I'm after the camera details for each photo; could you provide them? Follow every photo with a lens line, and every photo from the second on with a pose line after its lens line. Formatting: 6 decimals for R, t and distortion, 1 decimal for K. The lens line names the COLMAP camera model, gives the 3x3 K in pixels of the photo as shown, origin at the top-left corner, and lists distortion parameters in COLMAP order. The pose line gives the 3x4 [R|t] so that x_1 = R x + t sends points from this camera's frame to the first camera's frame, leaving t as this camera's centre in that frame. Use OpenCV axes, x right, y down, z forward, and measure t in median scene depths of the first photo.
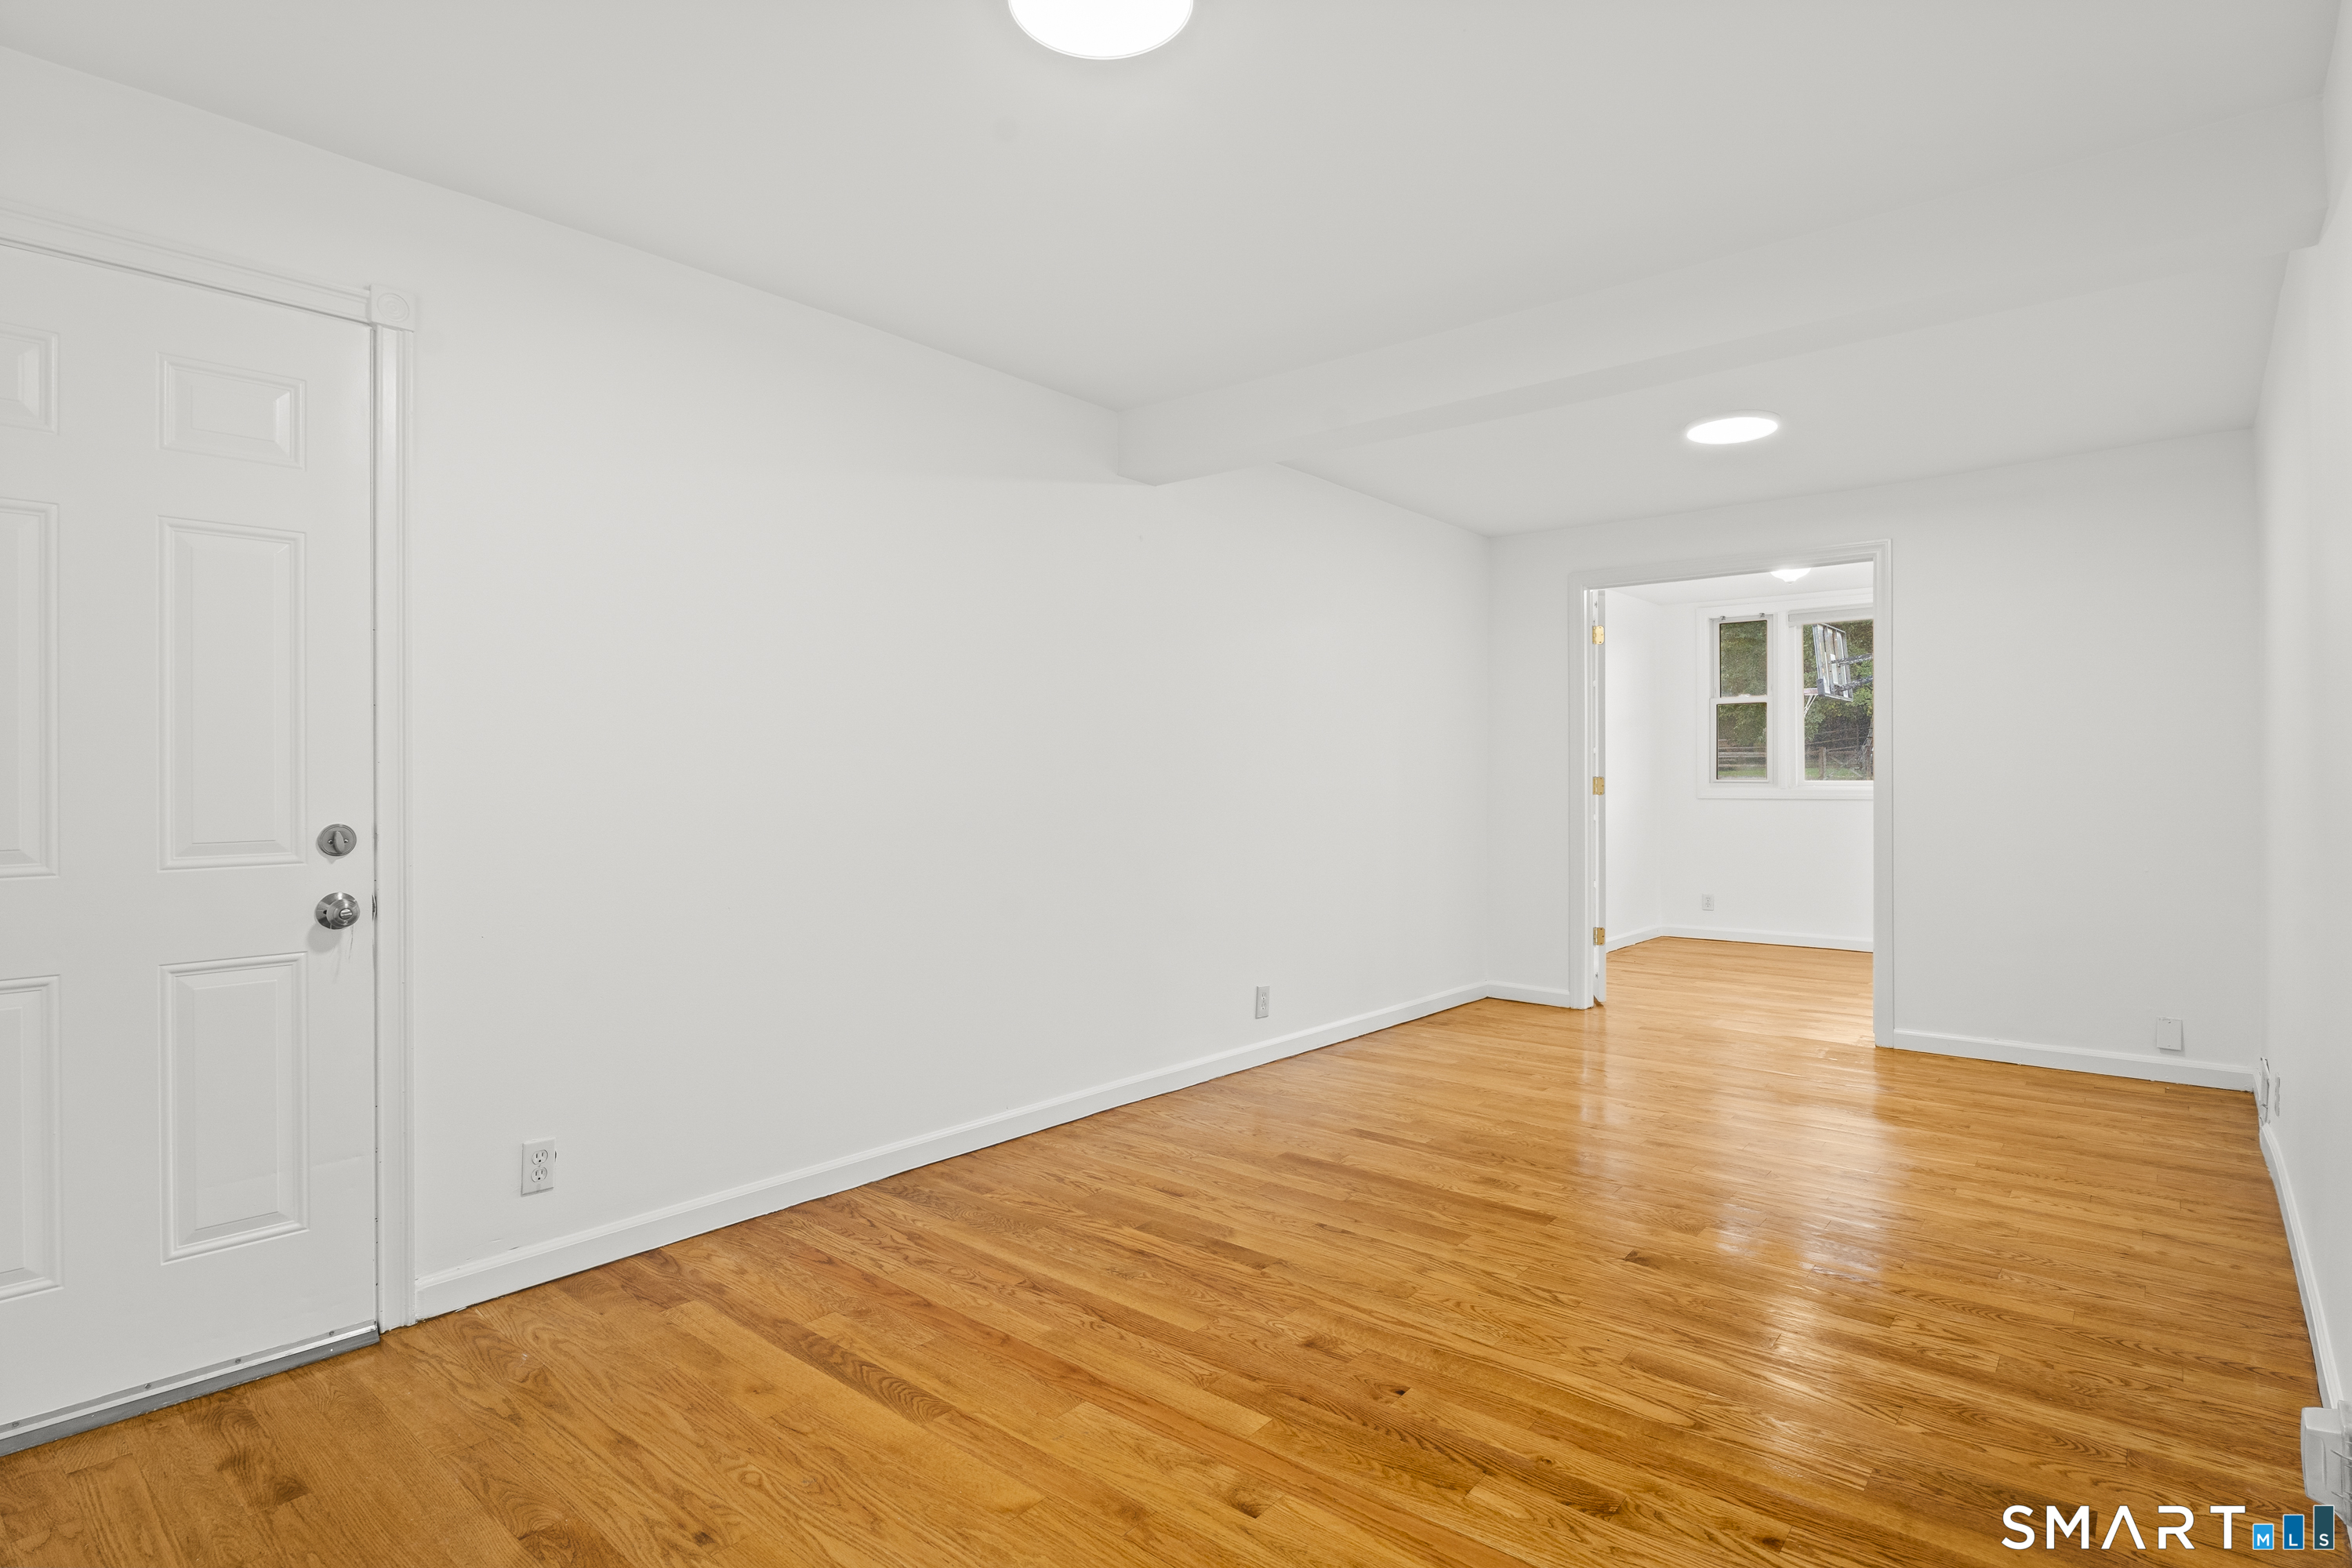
lens RADIAL K [[1223.4, 0, 1176.0], [0, 1223.4, 784.0], [0, 0, 1]] dist [-0.001100, -0.000180]
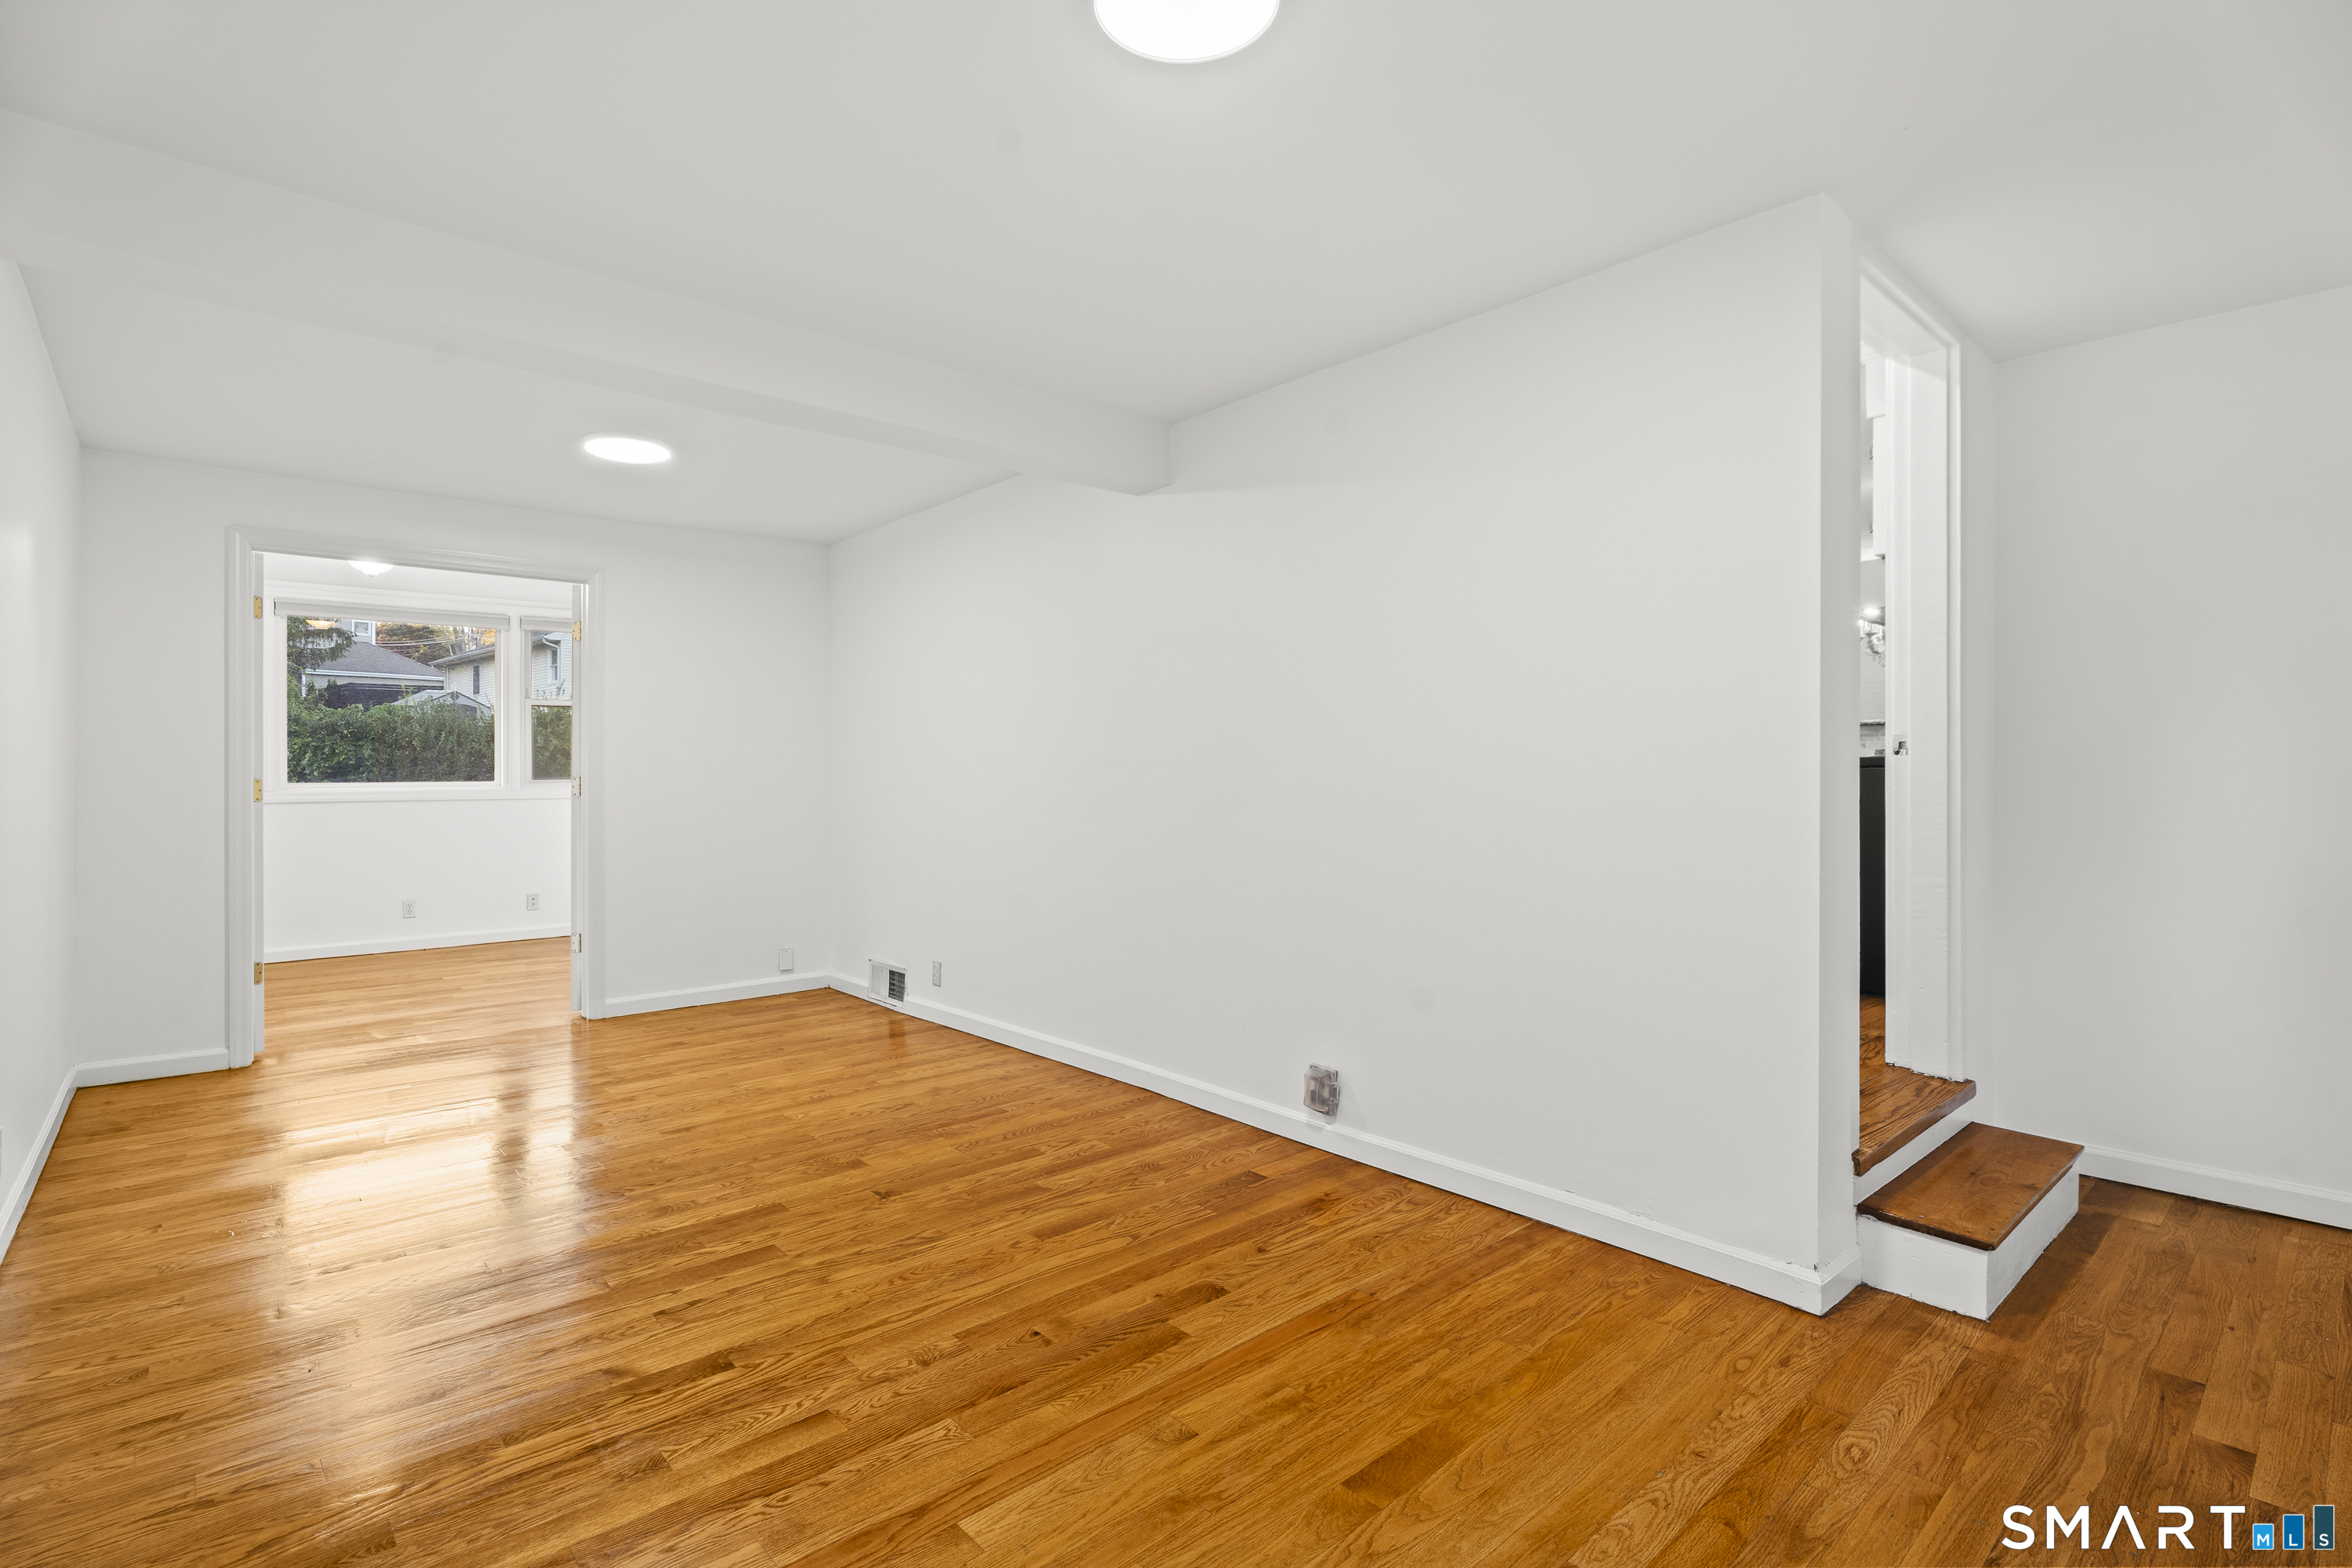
lens RADIAL K [[1111.8, 0, 1176.0], [0, 1111.8, 784.0], [0, 0, 1]] dist [-0.003302, -0.000959]
pose [[0.124062, -0.004211, 0.992266, -0.654808], [0.002617, 0.999989, 0.003916, -0.007057], [-0.992271, 0.002111, 0.124071, 0.606169]]
